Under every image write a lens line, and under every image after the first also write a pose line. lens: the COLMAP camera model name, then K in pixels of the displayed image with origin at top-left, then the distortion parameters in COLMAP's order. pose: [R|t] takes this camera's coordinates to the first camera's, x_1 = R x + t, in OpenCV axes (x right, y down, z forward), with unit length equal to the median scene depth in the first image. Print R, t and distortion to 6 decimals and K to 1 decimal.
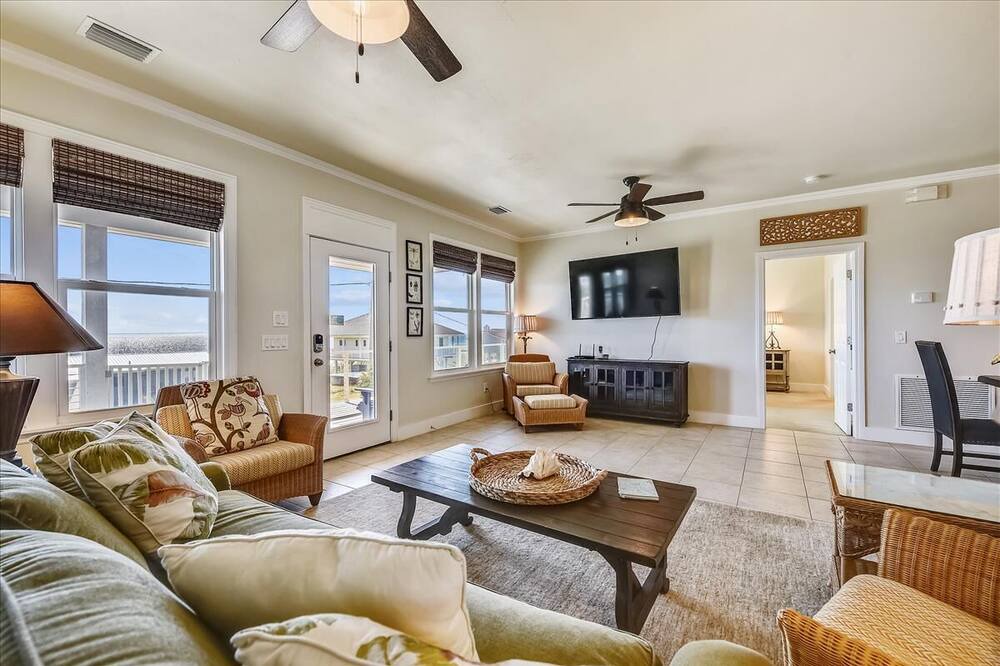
lens RADIAL K [[409.6, 0, 496.7], [0, 409.6, 335.1], [0, 0, 1]] dist [-0.016786, -0.000037]
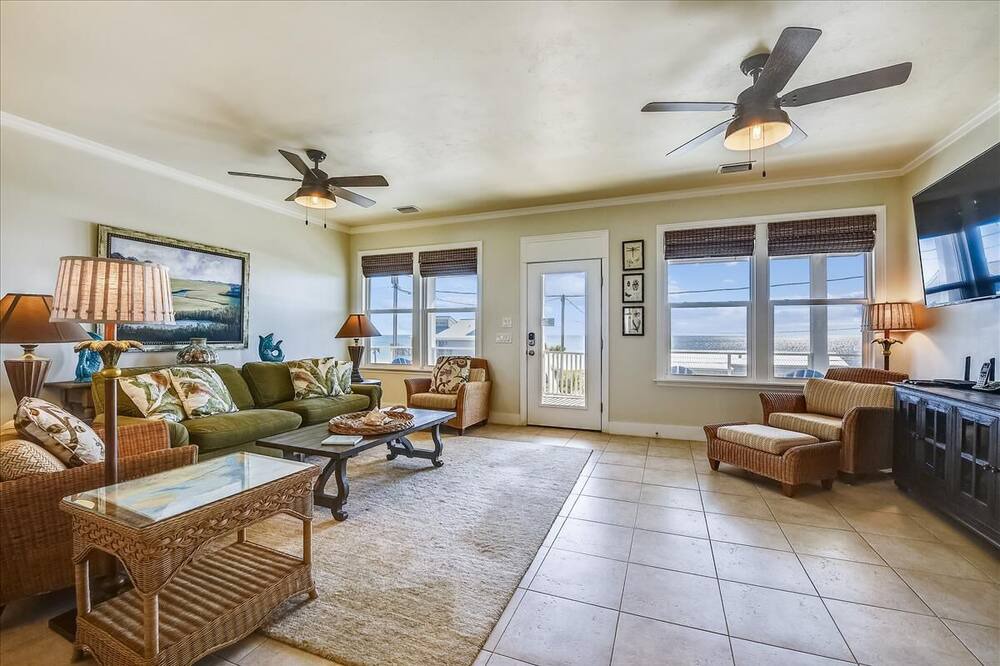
lens RADIAL K [[409.6, 0, 496.7], [0, 409.6, 335.1], [0, 0, 1]] dist [-0.016786, -0.000037]
pose [[0.204620, 0.005530, -0.978826, 0.748202], [-0.010292, 0.999941, 0.003498, 0.001848], [0.978787, 0.009358, 0.204665, 0.498719]]
